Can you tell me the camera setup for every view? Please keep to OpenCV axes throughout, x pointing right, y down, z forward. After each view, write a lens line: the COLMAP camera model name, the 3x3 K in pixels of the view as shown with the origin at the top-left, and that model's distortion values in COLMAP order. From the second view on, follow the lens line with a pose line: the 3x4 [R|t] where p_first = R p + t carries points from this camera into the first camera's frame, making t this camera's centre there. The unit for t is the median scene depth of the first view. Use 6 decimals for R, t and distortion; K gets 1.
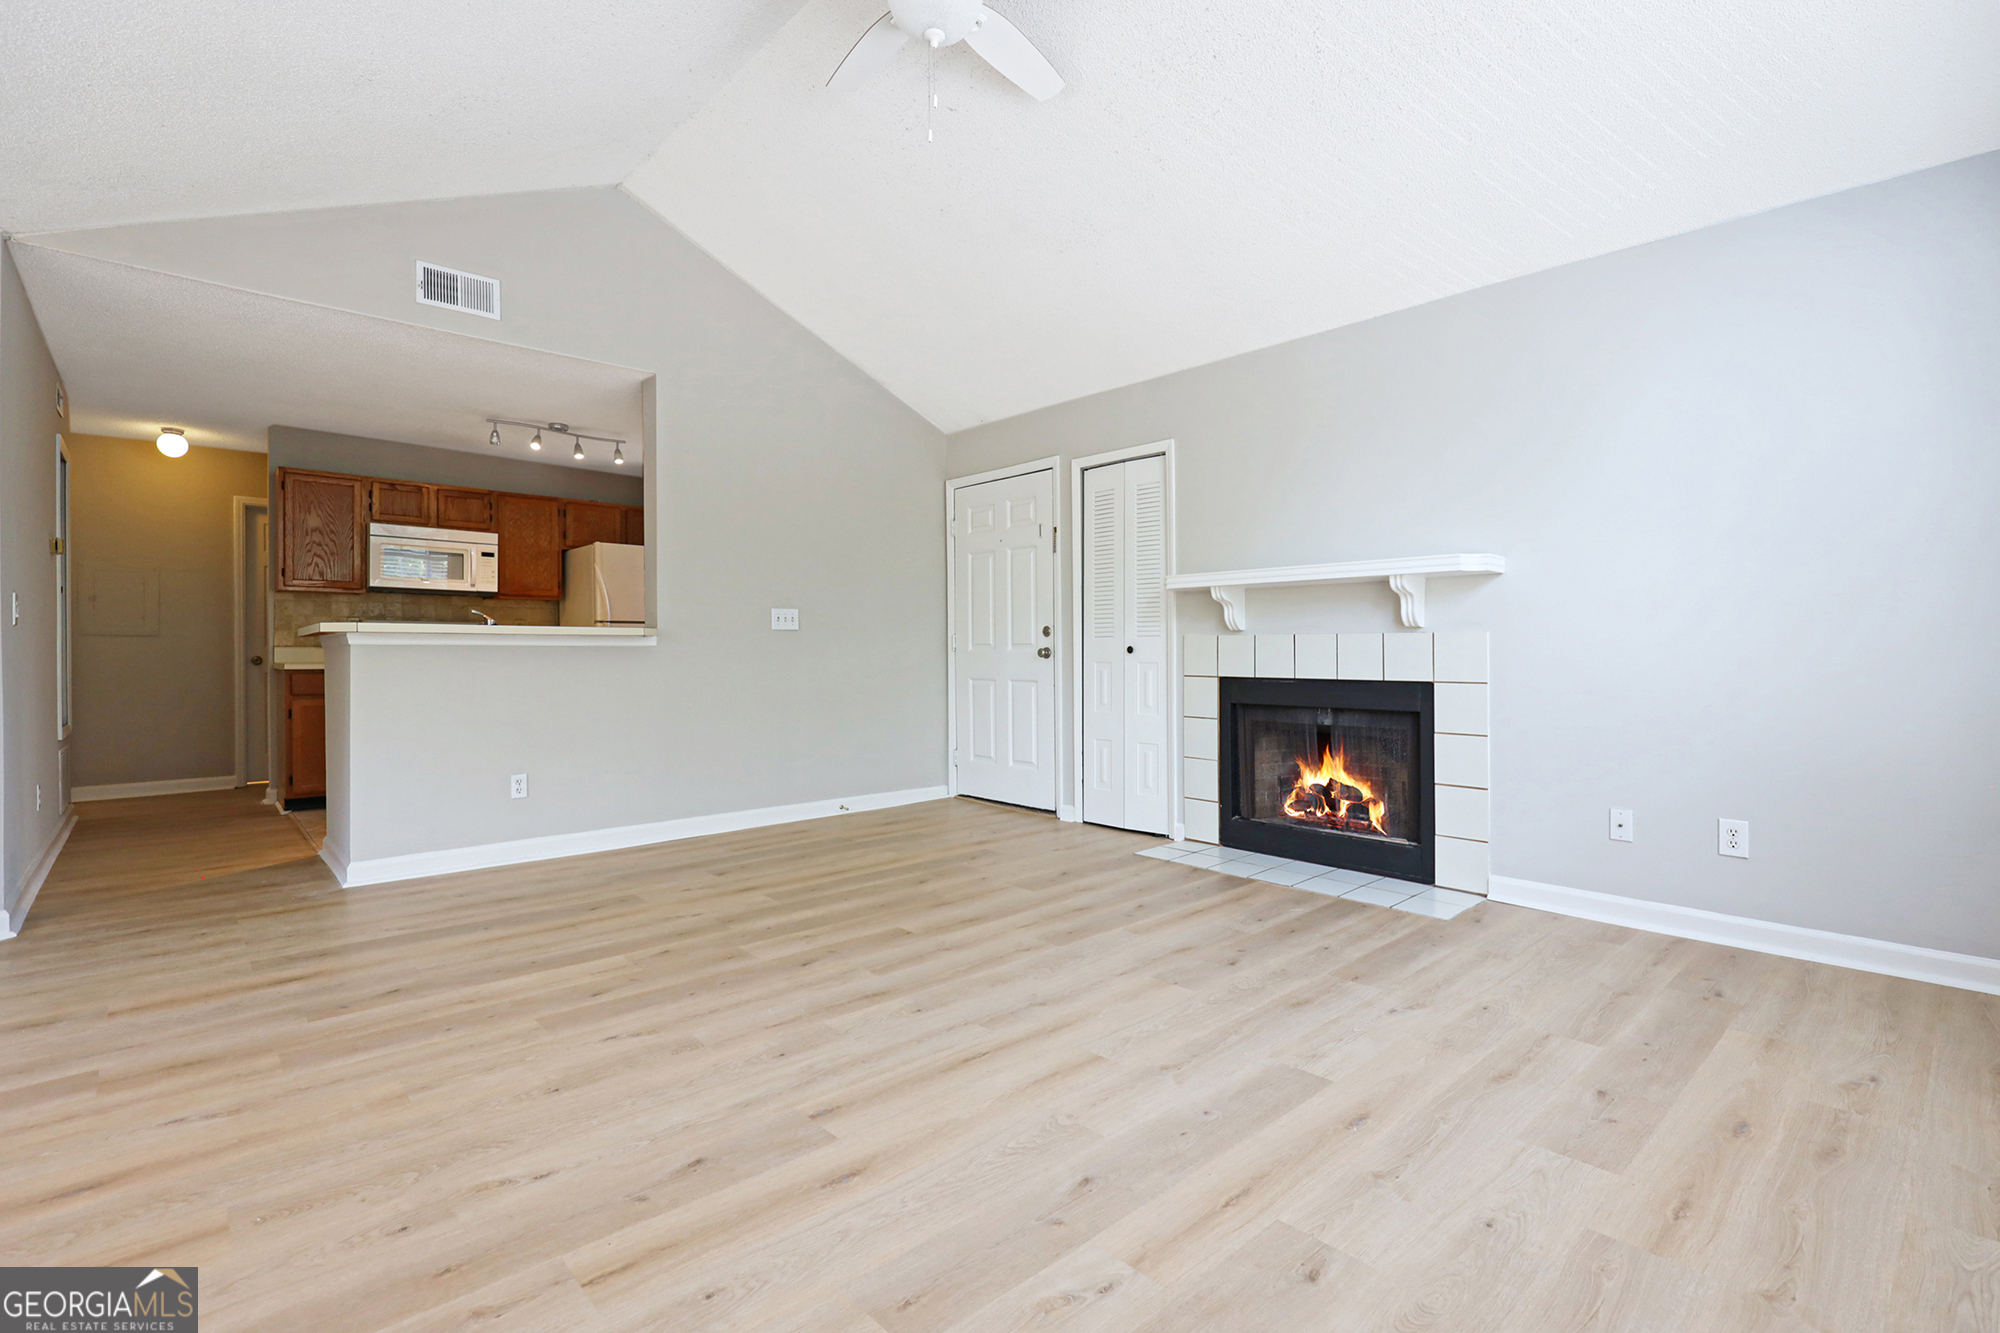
lens RADIAL K [[901.3, 0, 994.8], [0, 901.3, 672.9], [0, 0, 1]] dist [-0.016307, -0.000367]
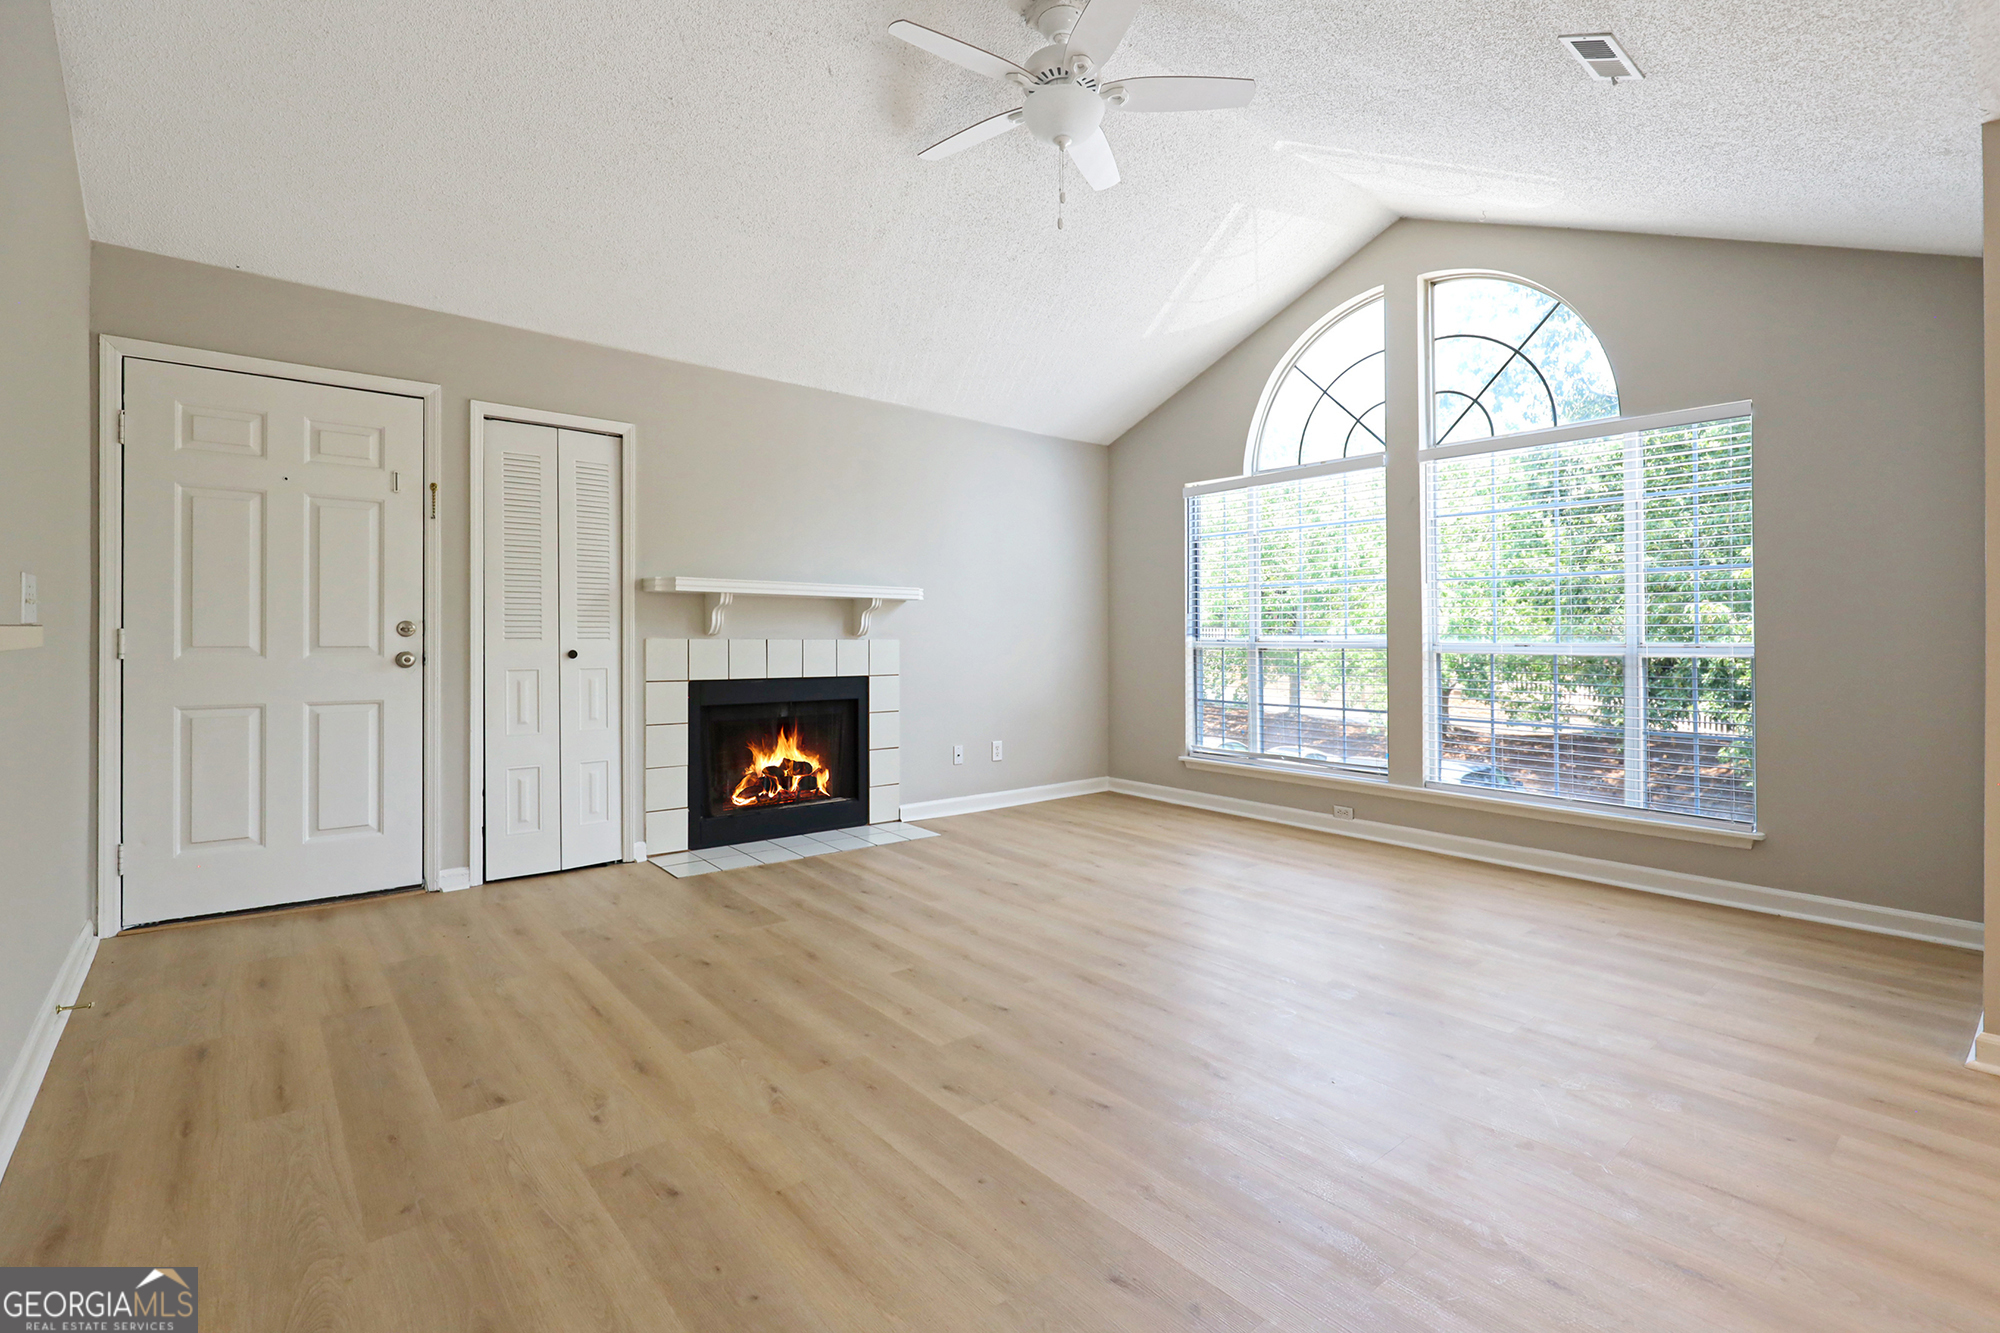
lens RADIAL K [[927.0, 0, 1002.3], [0, 927.0, 620.1], [0, 0, 1]] dist [0.000678, -0.000168]
pose [[0.044625, 0.008844, 0.998965, -0.902667], [0.012522, 0.999877, -0.009411, -0.057574], [-0.998925, 0.012929, 0.044508, 0.723673]]
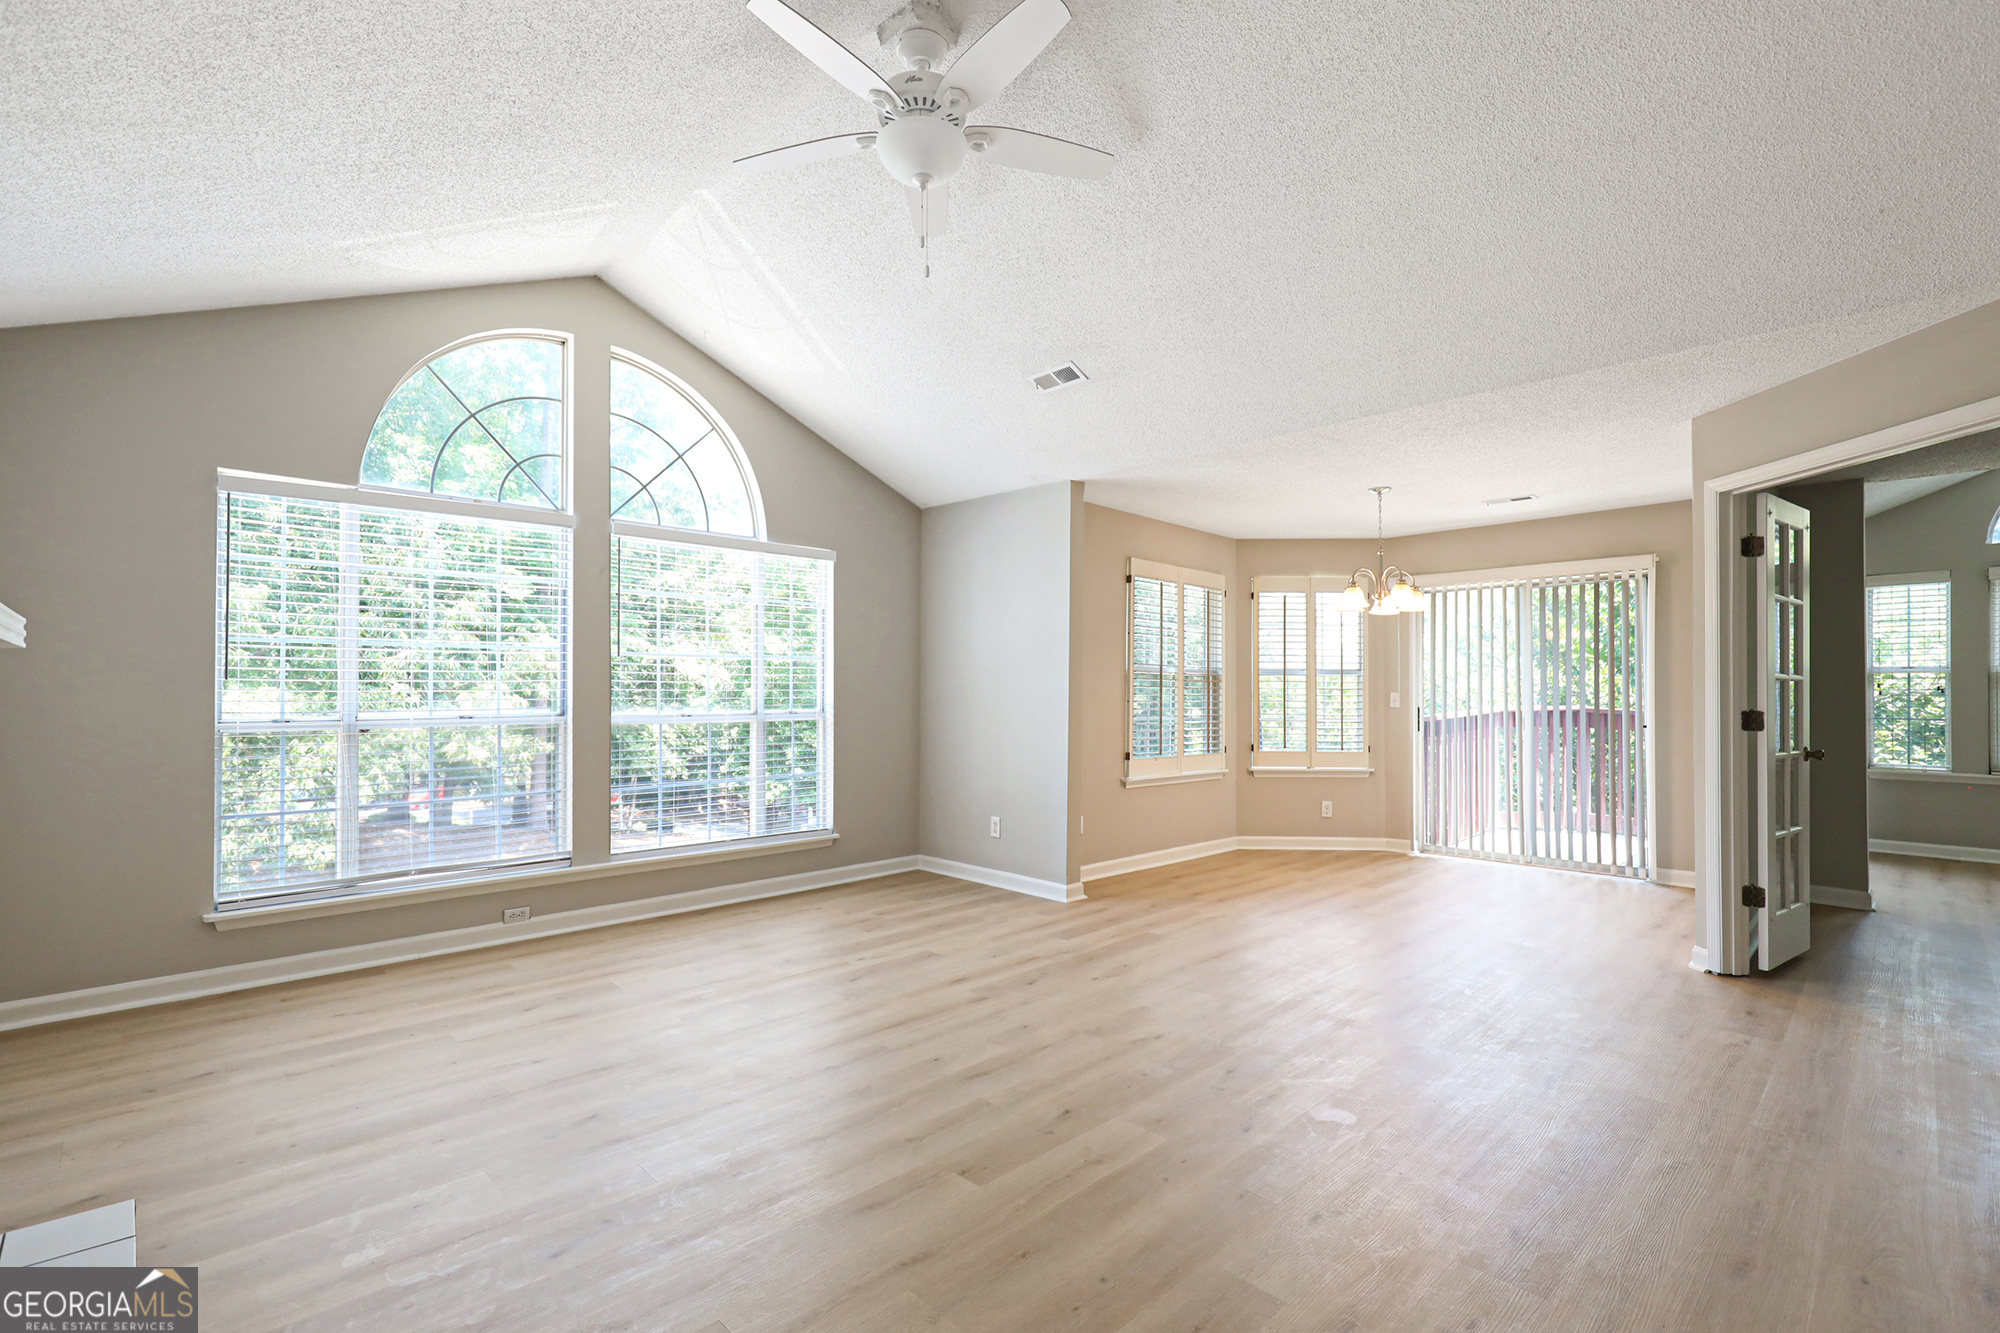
lens RADIAL K [[901.3, 0, 994.8], [0, 901.3, 672.9], [0, 0, 1]] dist [-0.016307, -0.000367]
pose [[-0.999669, -0.005180, -0.025198, -0.085605], [-0.005136, 0.999985, -0.001804, -0.090964], [0.025207, -0.001674, -0.999681, 1.449961]]
